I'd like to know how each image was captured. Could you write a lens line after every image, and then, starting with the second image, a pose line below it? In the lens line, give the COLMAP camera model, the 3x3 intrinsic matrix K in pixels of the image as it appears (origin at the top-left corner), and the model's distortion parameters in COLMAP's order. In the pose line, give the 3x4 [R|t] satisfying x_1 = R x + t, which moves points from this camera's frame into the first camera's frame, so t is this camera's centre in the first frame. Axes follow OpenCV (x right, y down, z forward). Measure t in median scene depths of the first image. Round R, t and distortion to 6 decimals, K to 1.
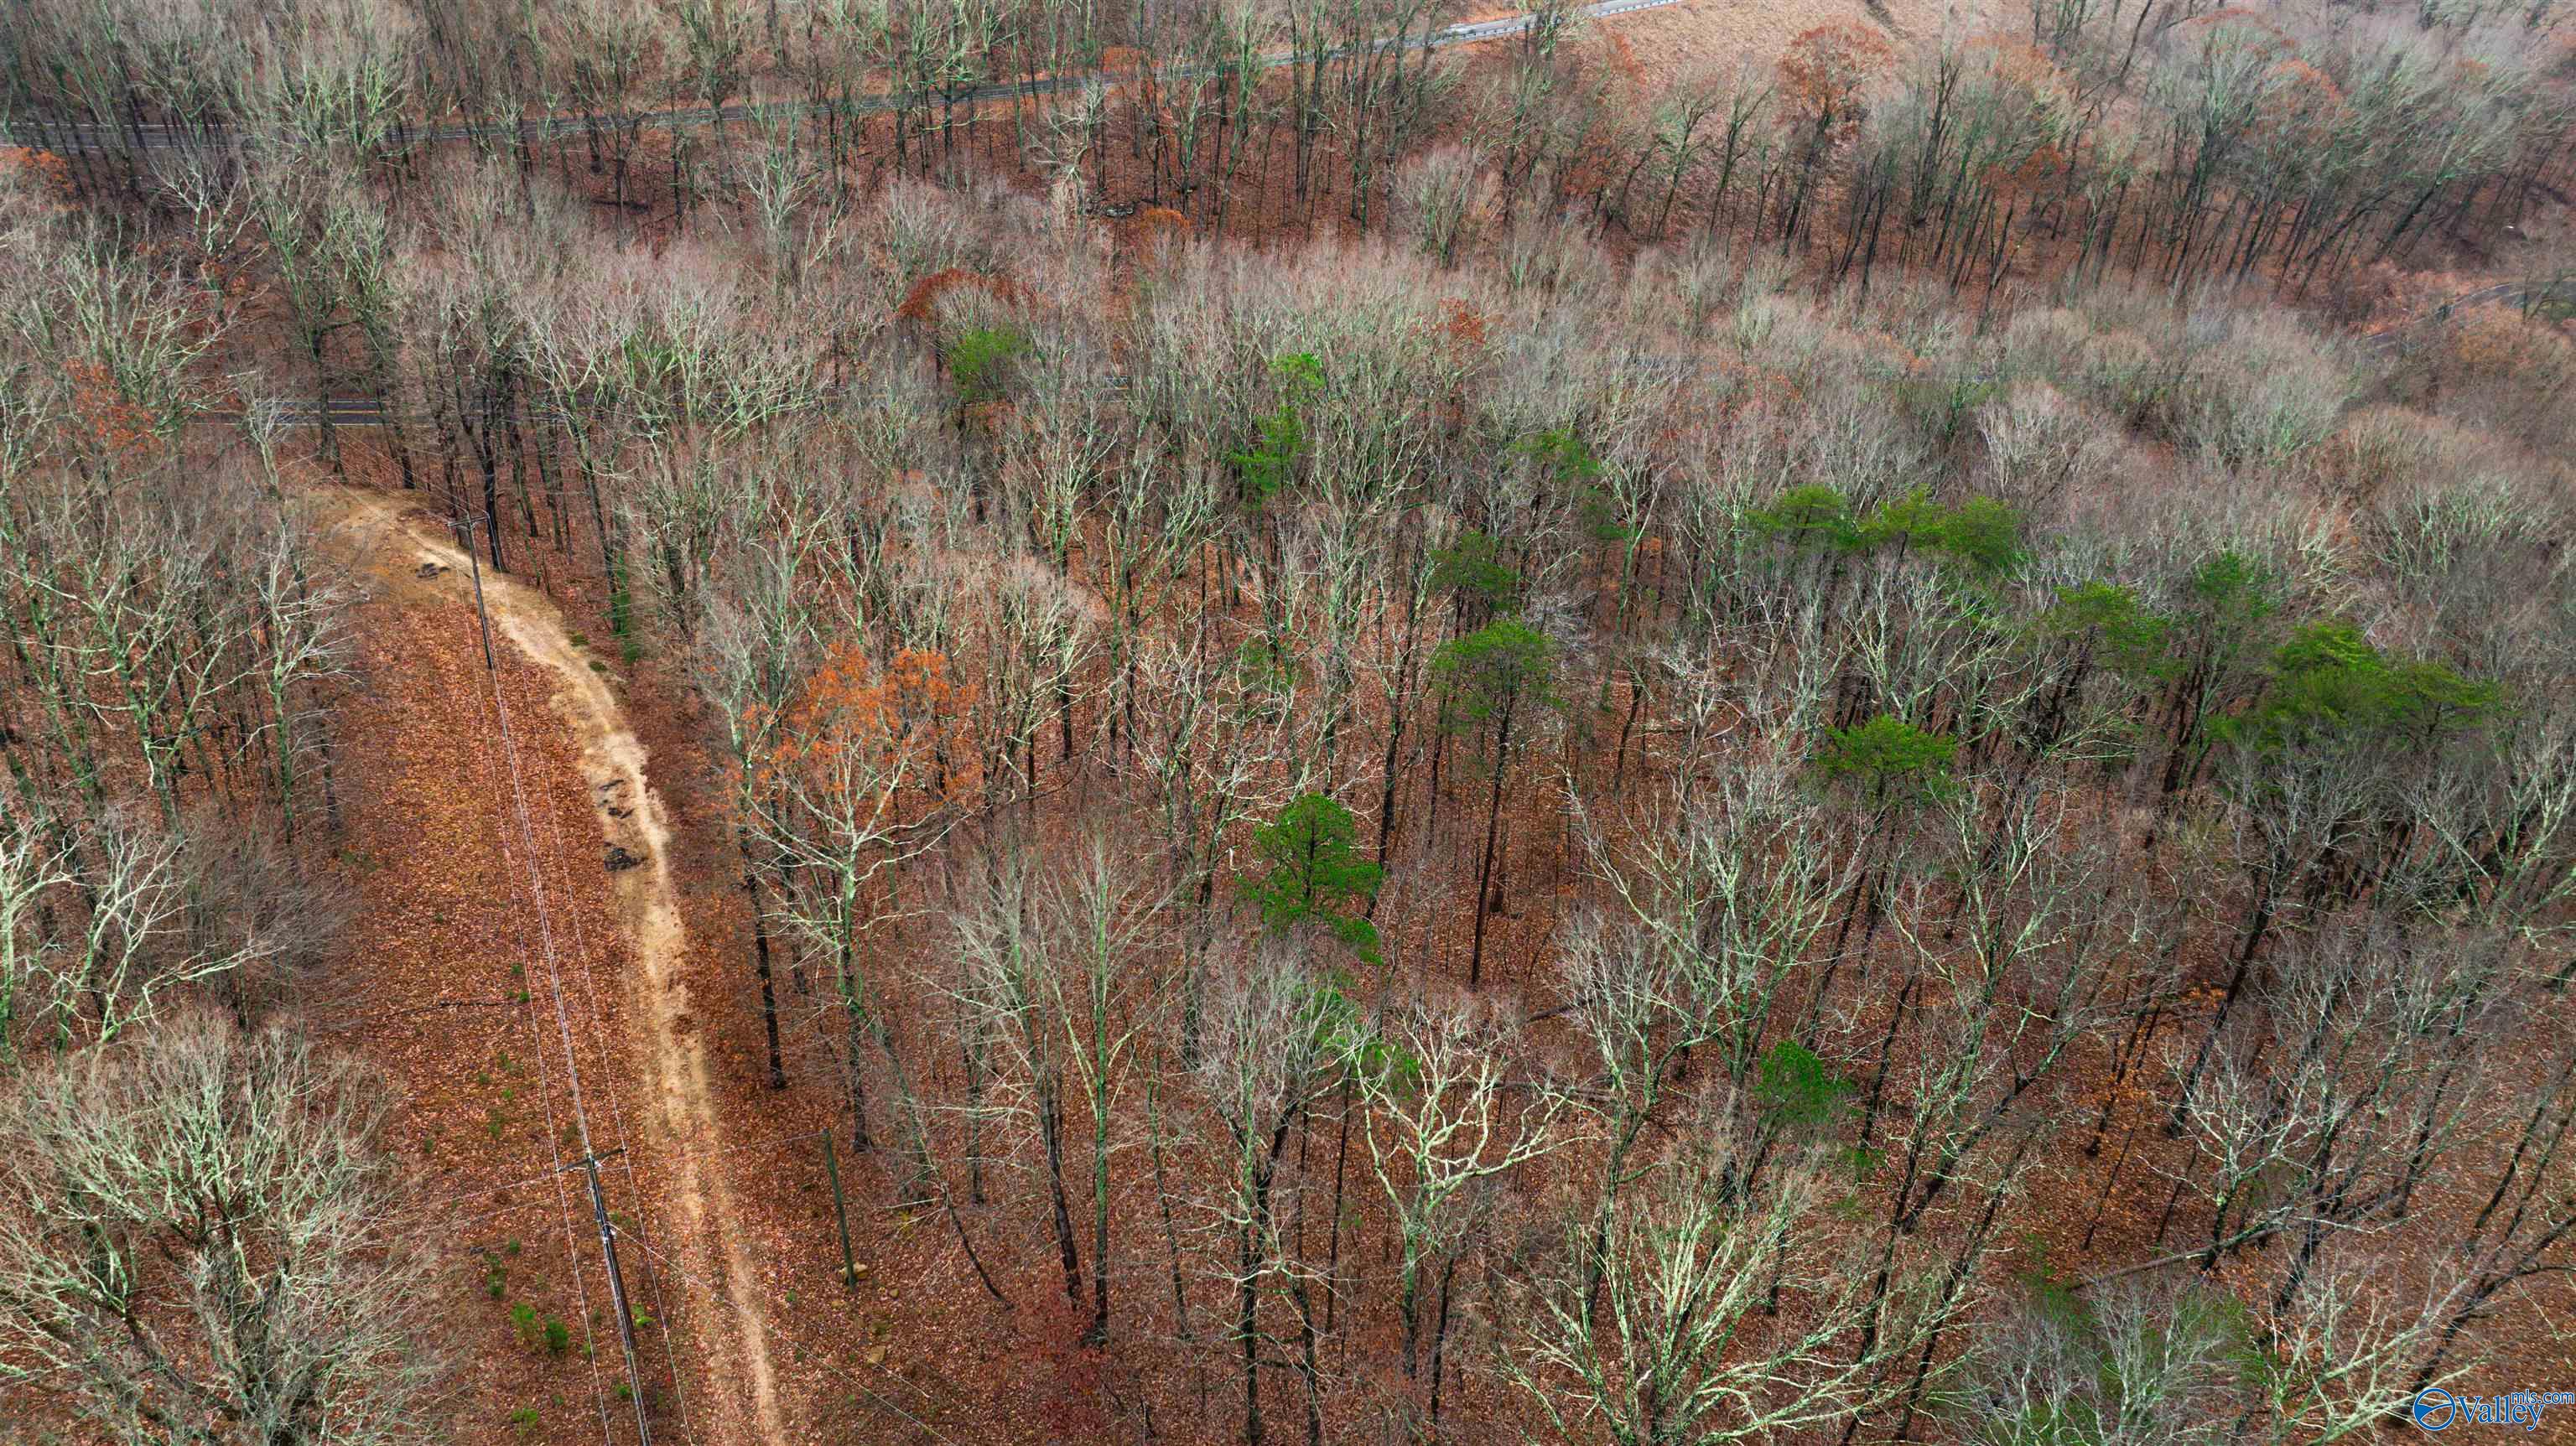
lens RADIAL K [[1801.8, 0, 1288.0], [0, 1801.8, 724.1], [0, 0, 1]] dist [-0.005306, -0.000827]
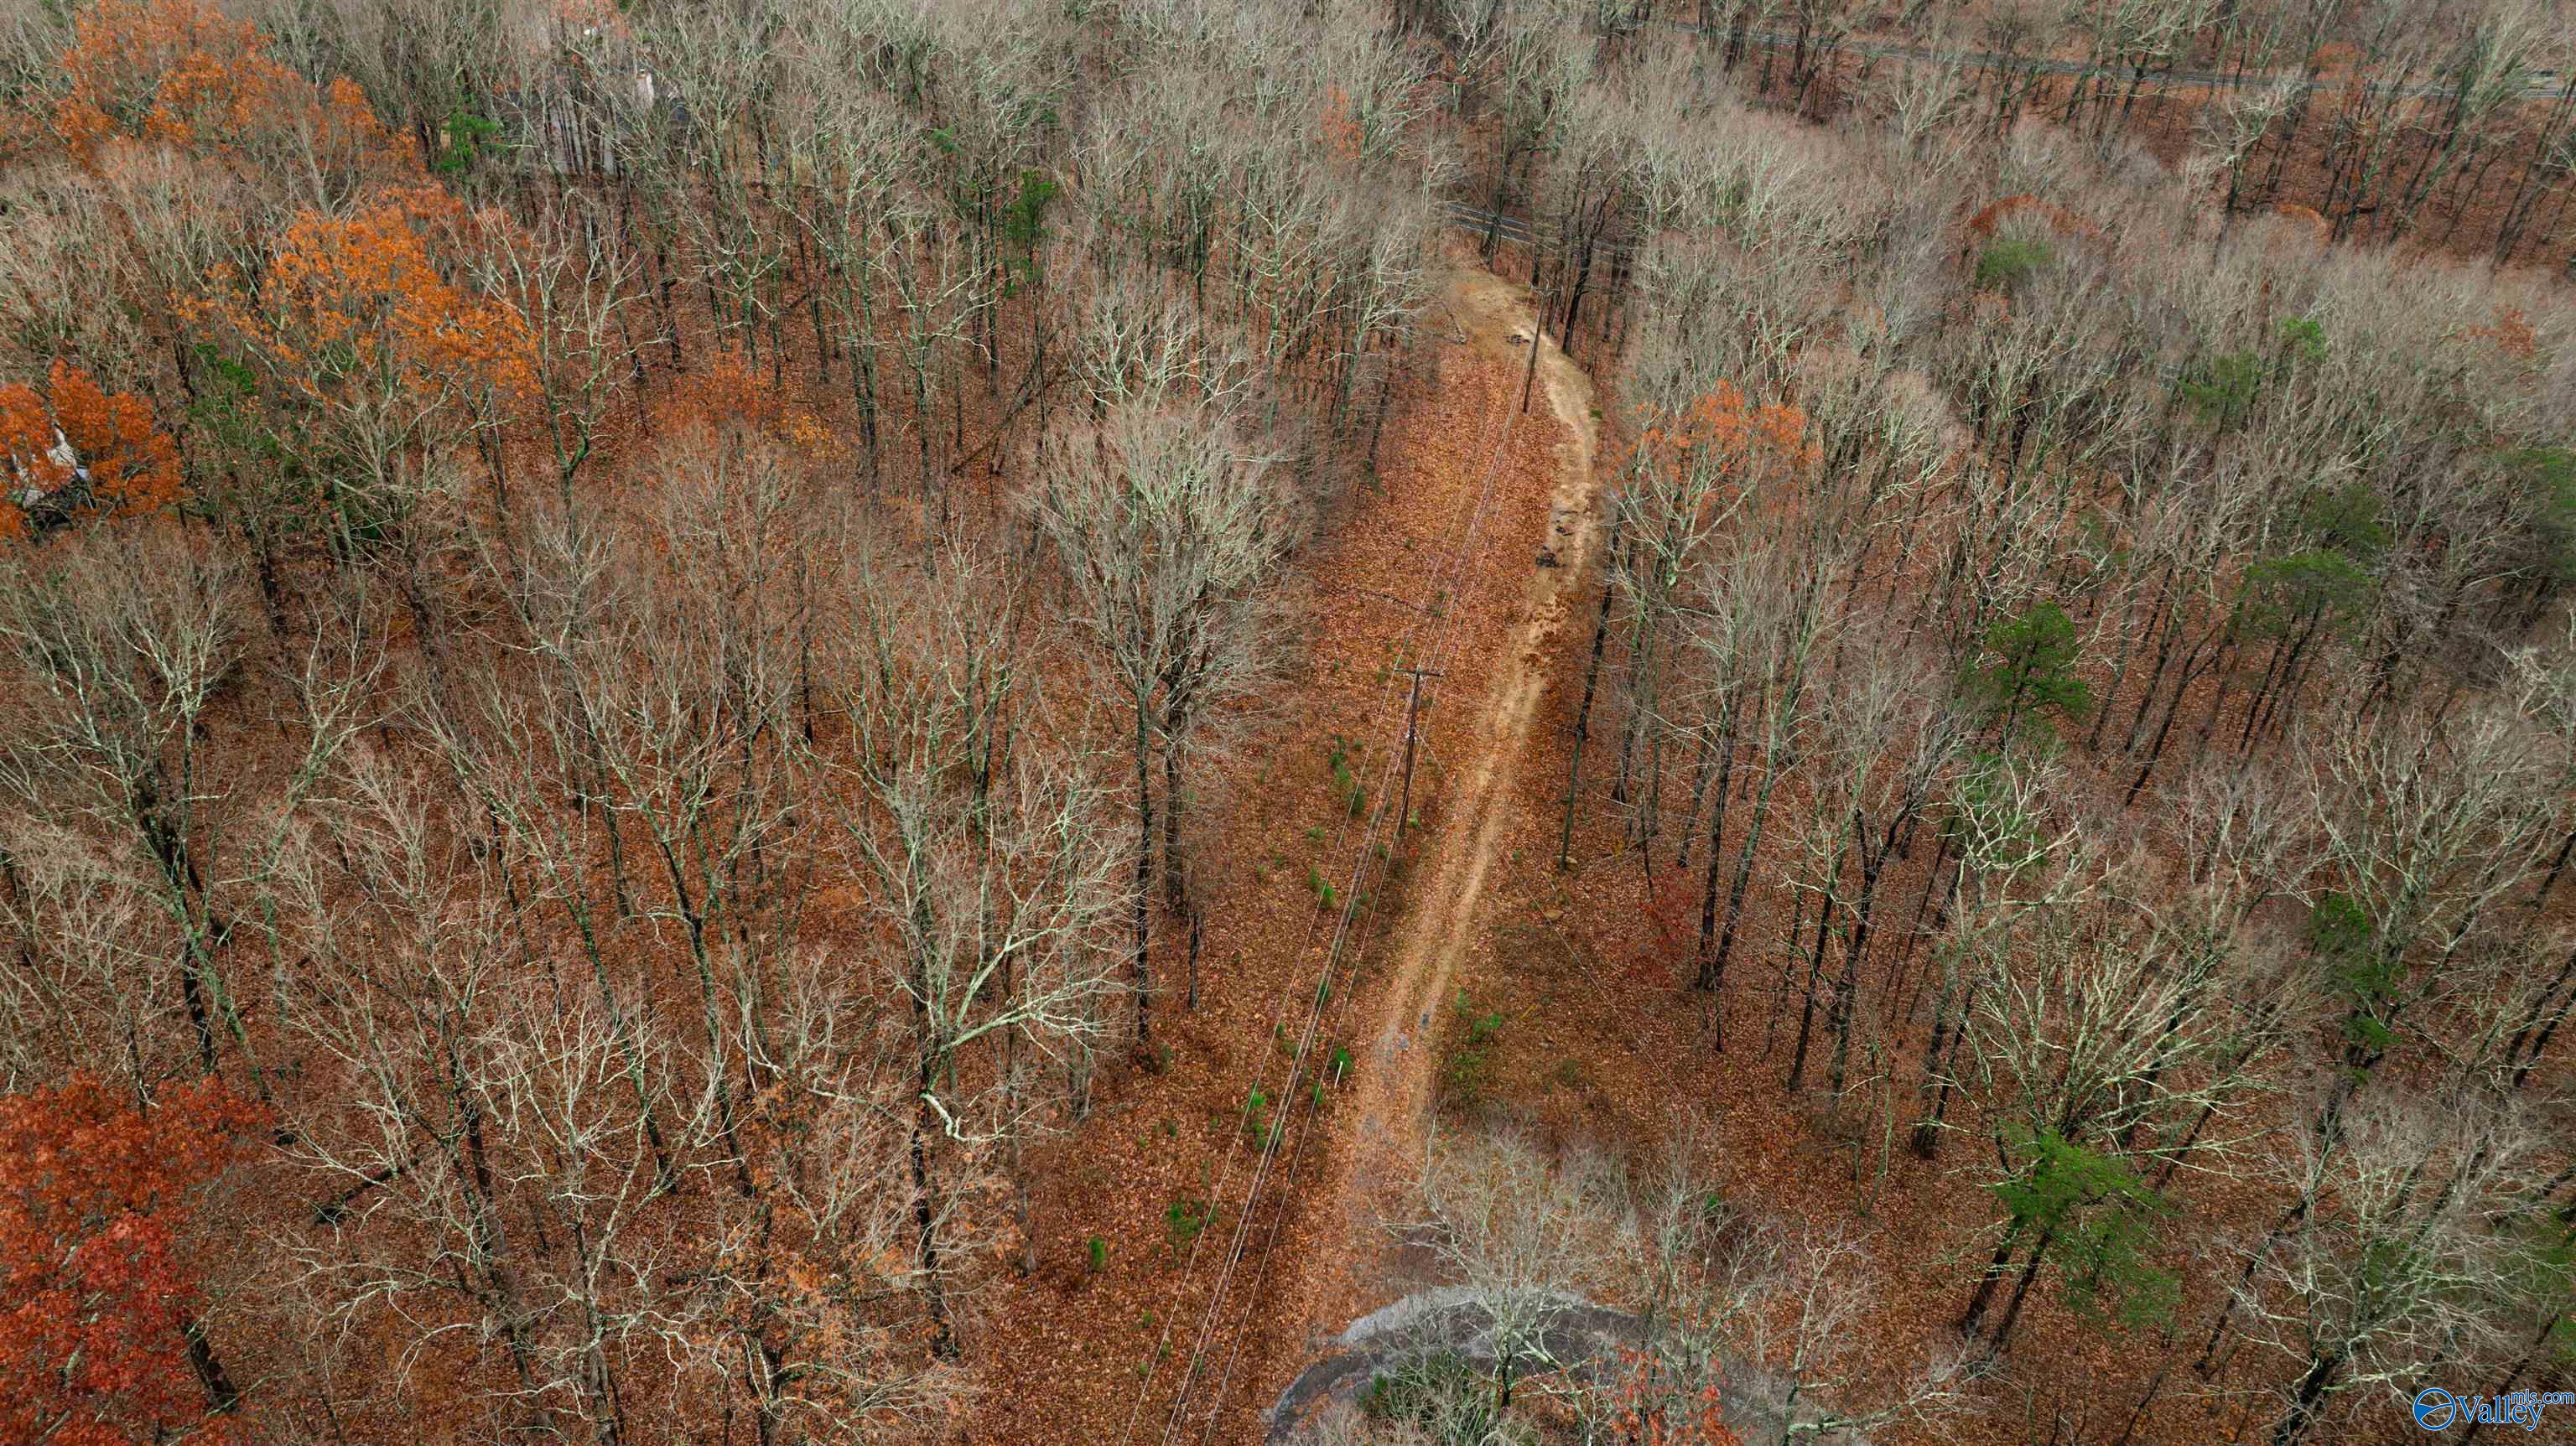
lens RADIAL K [[1801.8, 0, 1287.5], [0, 1801.8, 722.4], [0, 0, 1]] dist [-0.005306, -0.000827]
pose [[0.780707, 0.337106, -0.526172, 0.178998], [-0.337973, 0.936017, 0.098217, 0.114112], [0.525615, 0.101153, 0.844687, -0.140337]]
